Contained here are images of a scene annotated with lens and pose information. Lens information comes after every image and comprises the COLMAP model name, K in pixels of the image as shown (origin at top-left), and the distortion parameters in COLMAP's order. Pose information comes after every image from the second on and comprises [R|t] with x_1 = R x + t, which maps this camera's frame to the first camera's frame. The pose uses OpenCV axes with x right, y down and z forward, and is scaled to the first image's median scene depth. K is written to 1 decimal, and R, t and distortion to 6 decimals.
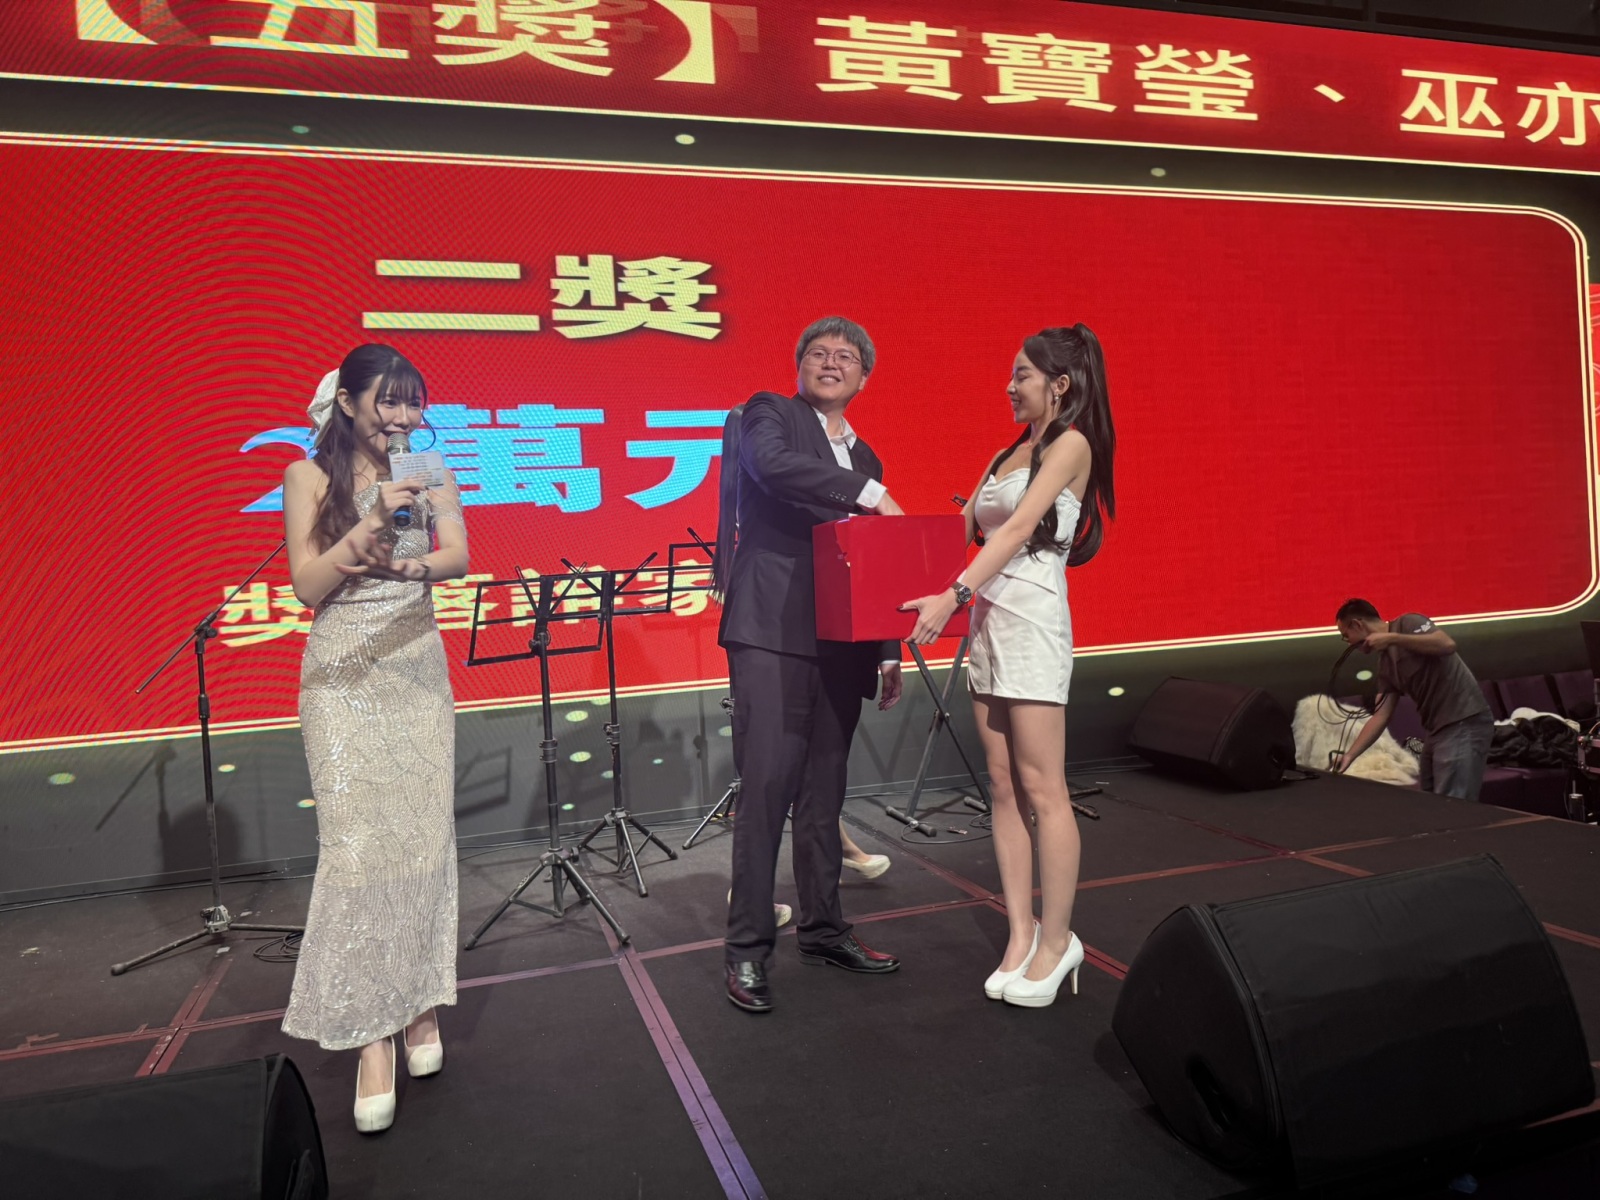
lens RADIAL K [[1126.0, 0, 791.5], [0, 1126.0, 586.9], [0, 0, 1]] dist [0.029901, -0.043796]
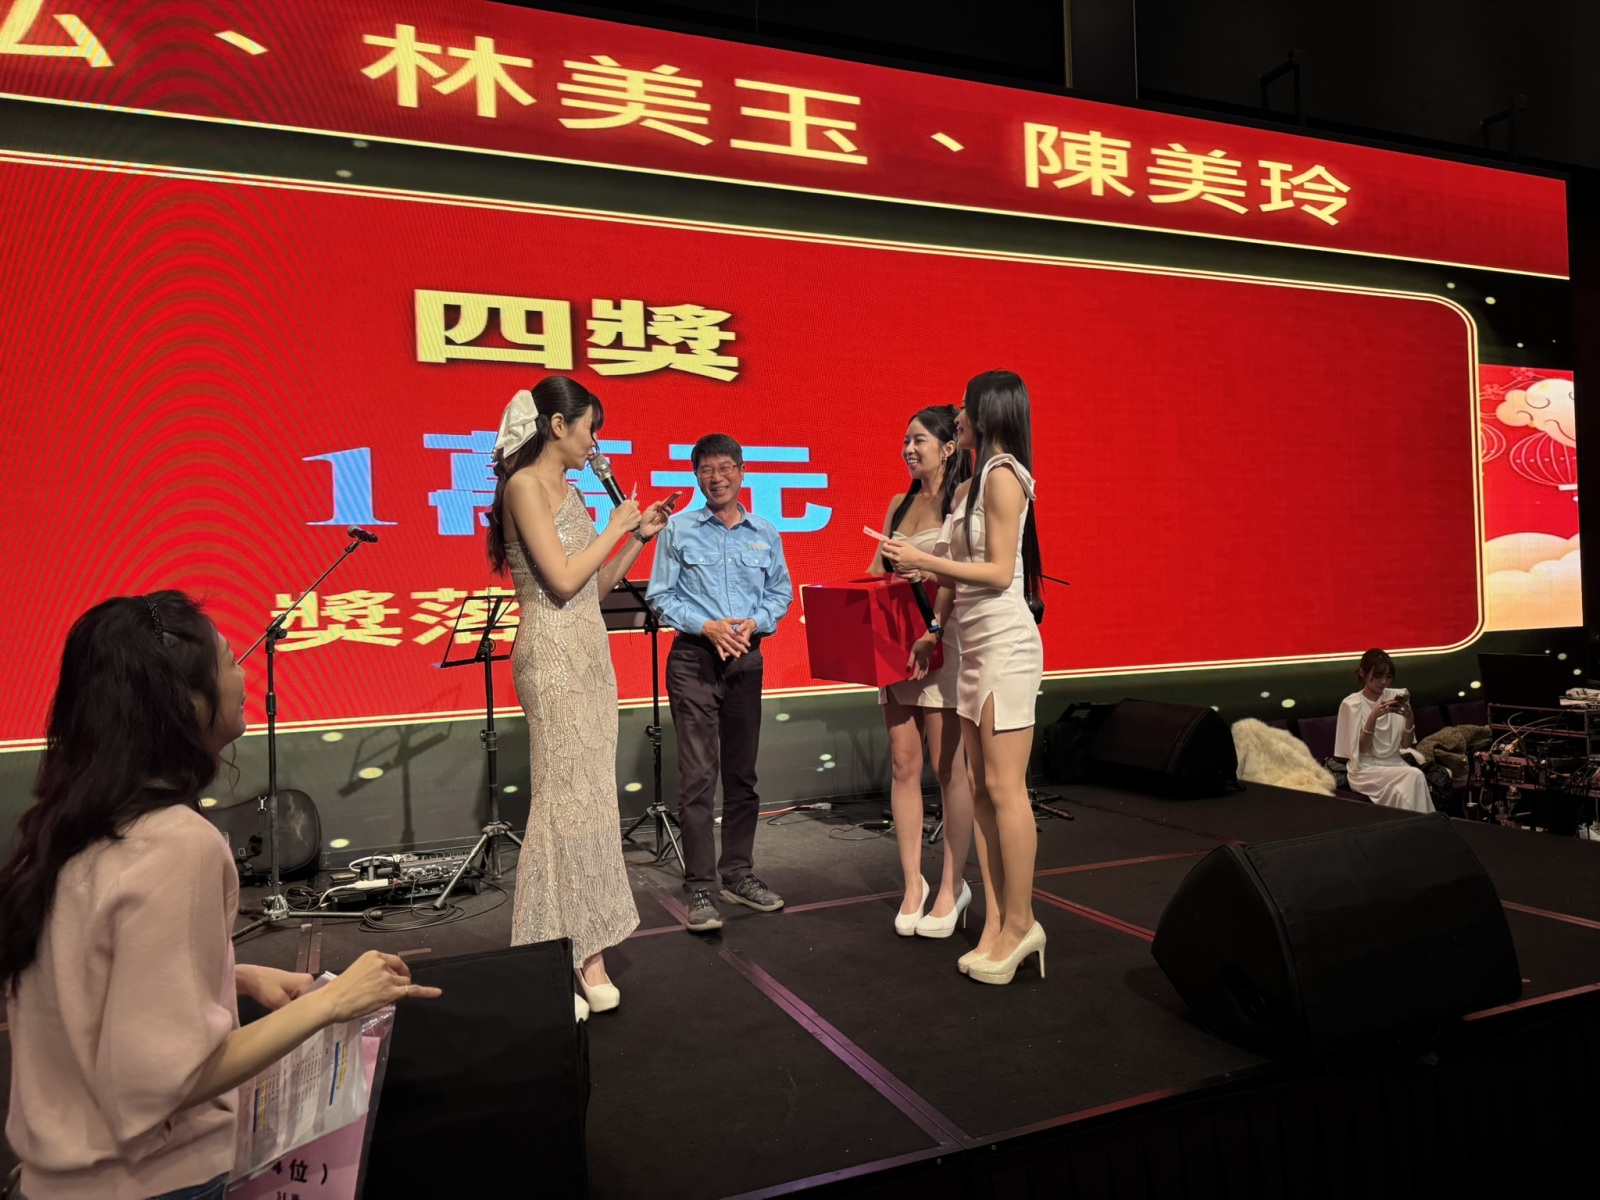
lens RADIAL K [[1126.0, 0, 803.6], [0, 1126.0, 603.8], [0, 0, 1]] dist [0.029901, -0.043796]
pose [[0.995203, 0.024441, 0.094734, -0.105407], [-0.022339, 0.999481, -0.023194, 0.021086], [-0.095252, 0.020966, 0.995232, -0.097139]]
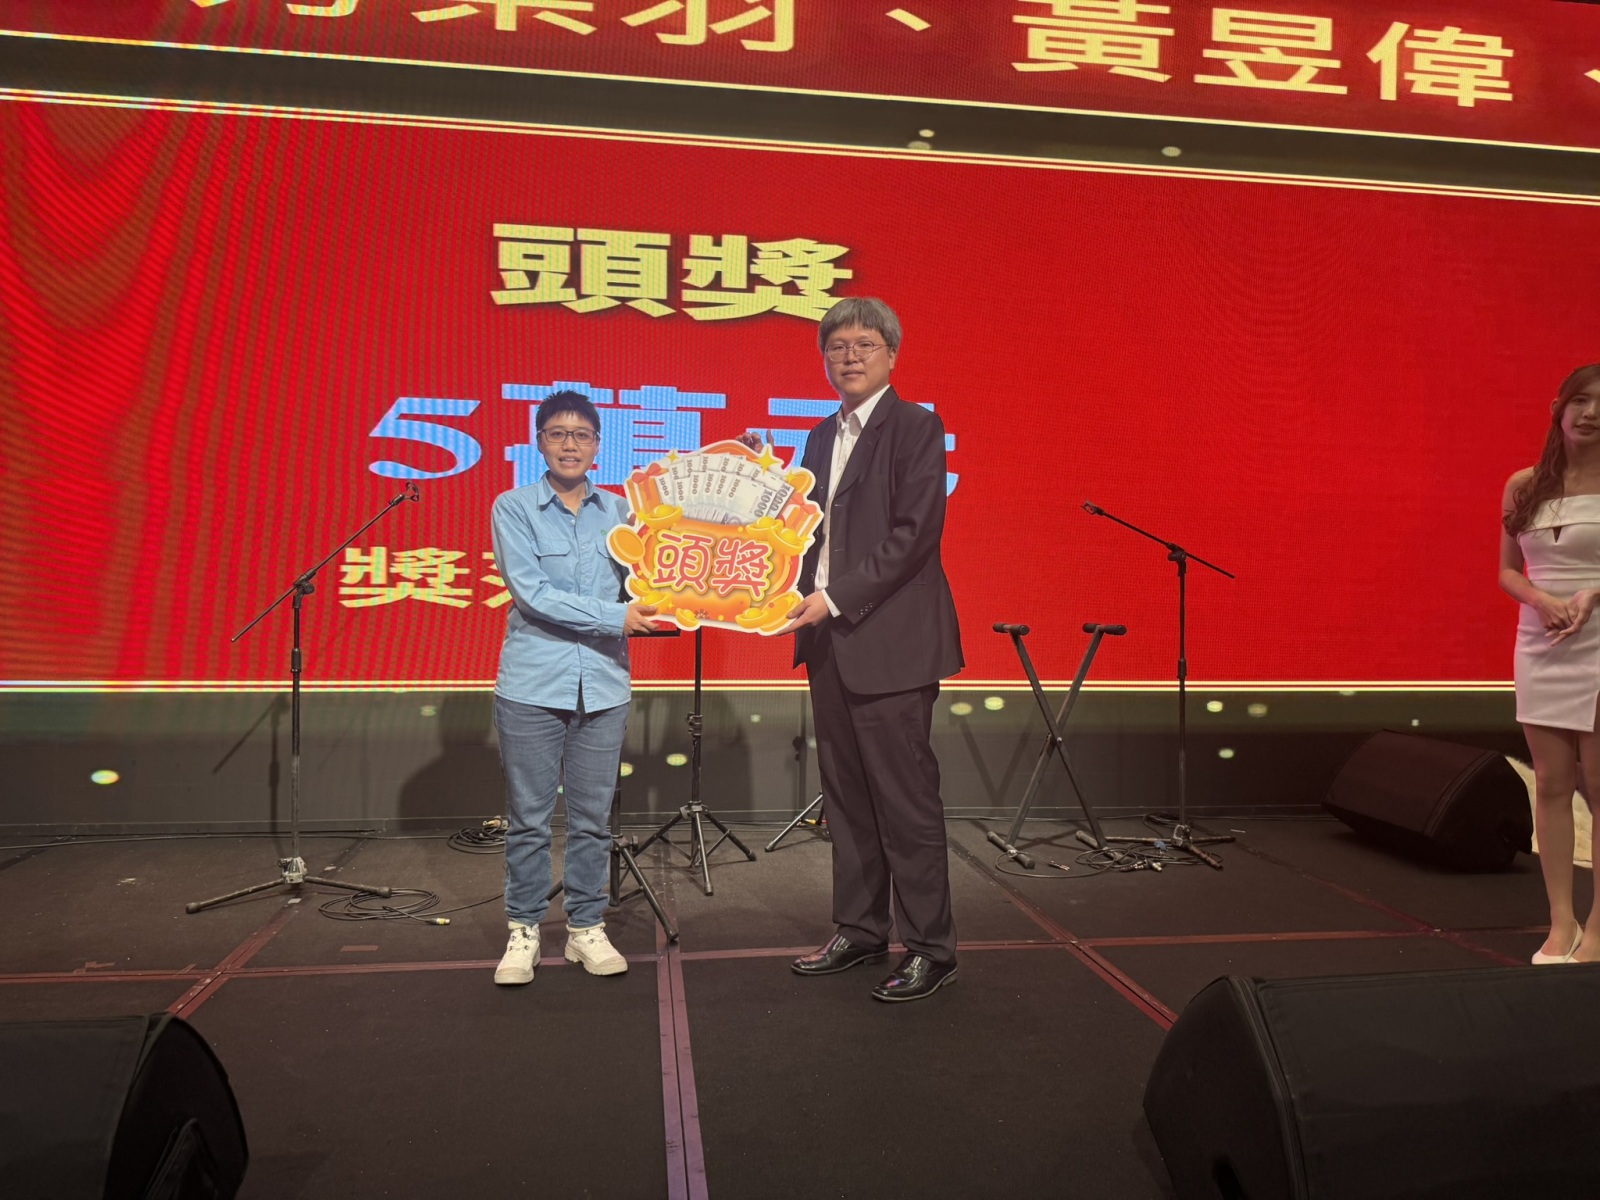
lens RADIAL K [[1126.0, 0, 799.5], [0, 1126.0, 601.3], [0, 0, 1]] dist [0.029901, -0.043796]
pose [[0.984831, 0.073860, -0.157012, 0.064626], [-0.073053, 0.997268, 0.010911, 0.006122], [0.157389, 0.000725, 0.987536, 0.050389]]
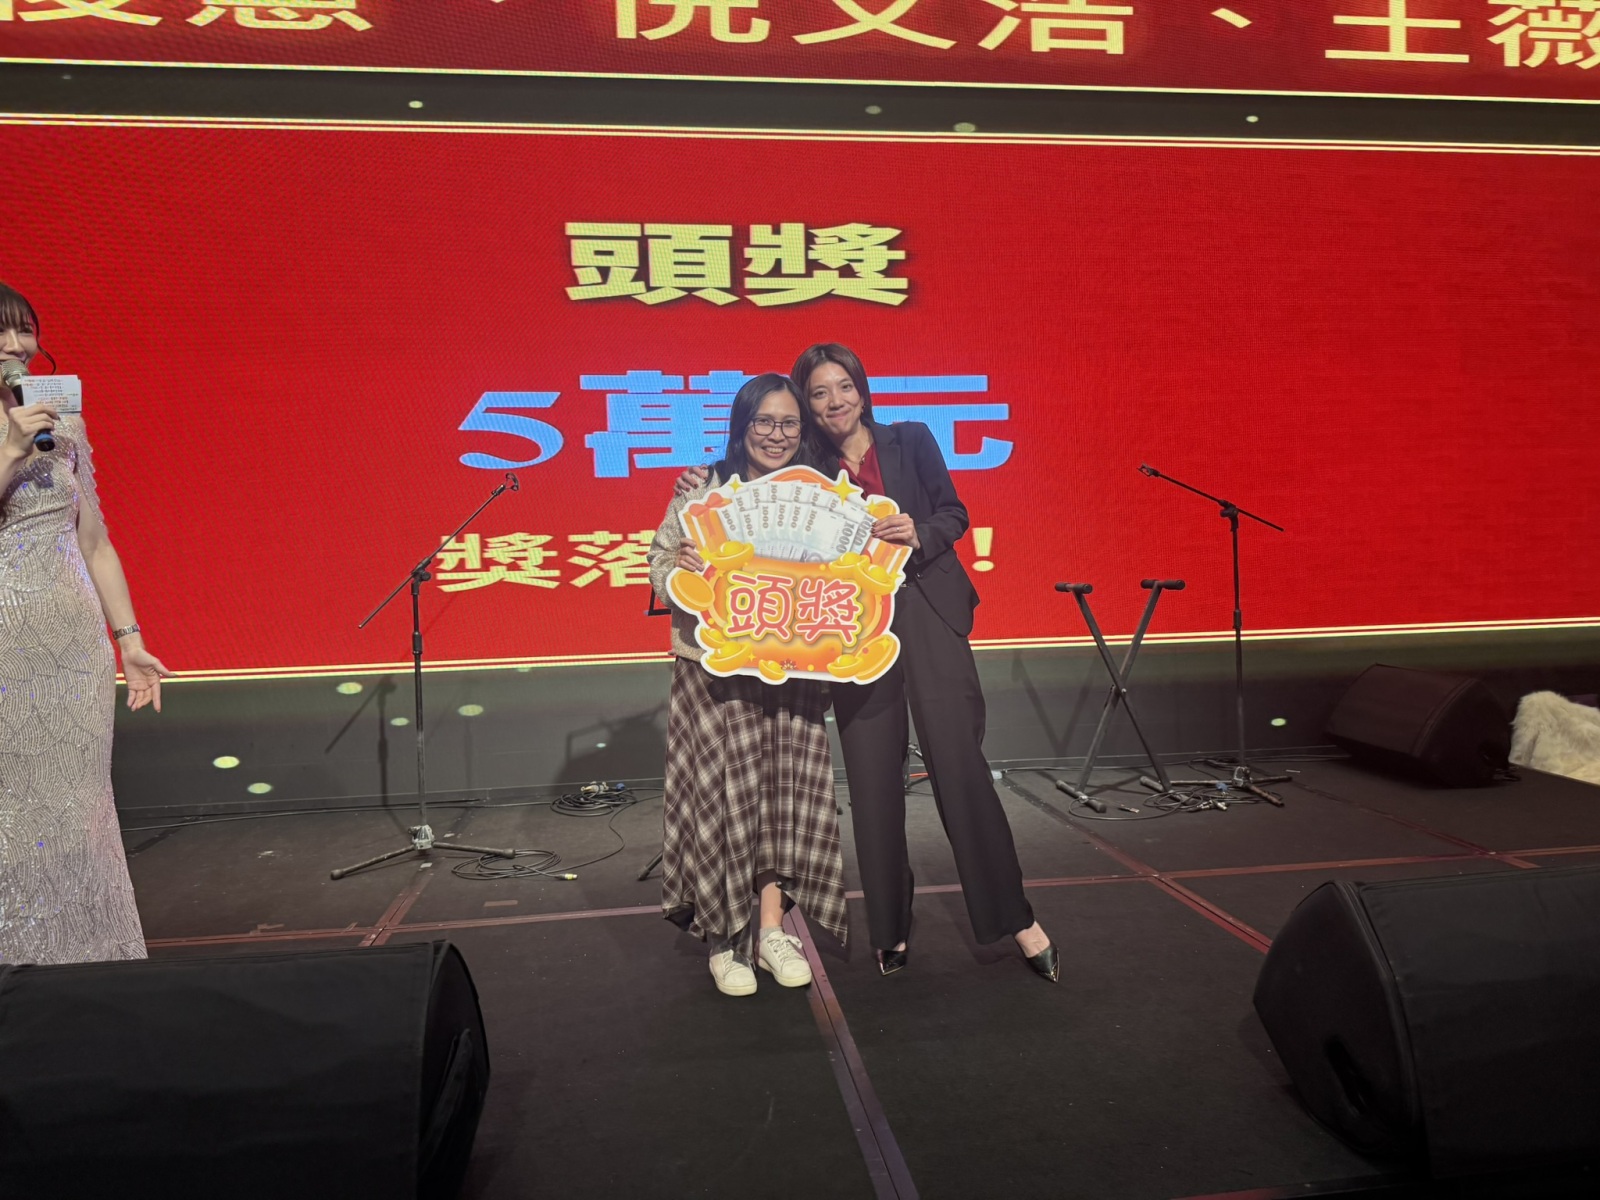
lens RADIAL K [[1126.0, 0, 802.1], [0, 1126.0, 587.9], [0, 0, 1]] dist [0.029901, -0.043796]
pose [[0.985273, 0.037121, -0.166911, 0.022937], [-0.033082, 0.999090, 0.026916, 0.007888], [0.167758, -0.020998, 0.985605, -0.011695]]
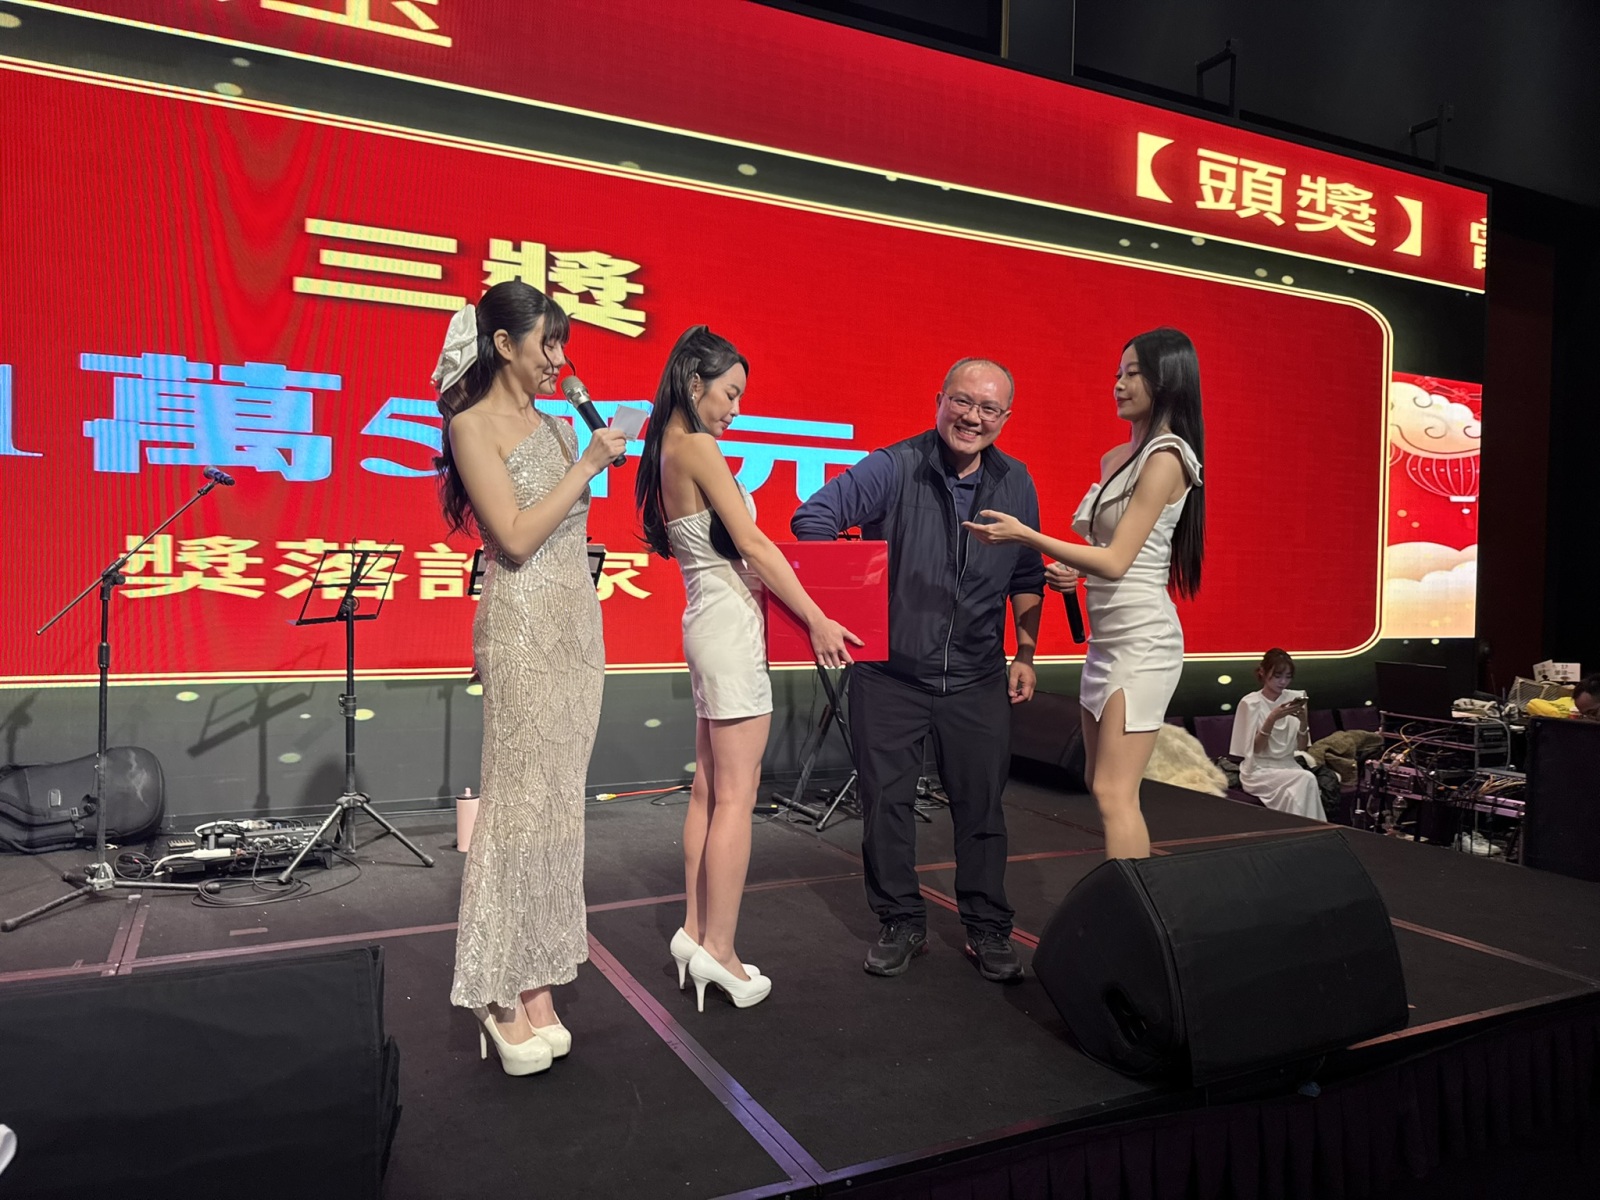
lens RADIAL K [[1126.0, 0, 786.5], [0, 1126.0, 607.2], [0, 0, 1]] dist [0.029901, -0.043796]
pose [[0.984821, 0.072584, 0.157667, -0.085068], [-0.074047, 0.997249, 0.003413, 0.015243], [-0.156985, -0.015036, 0.987486, -0.053670]]
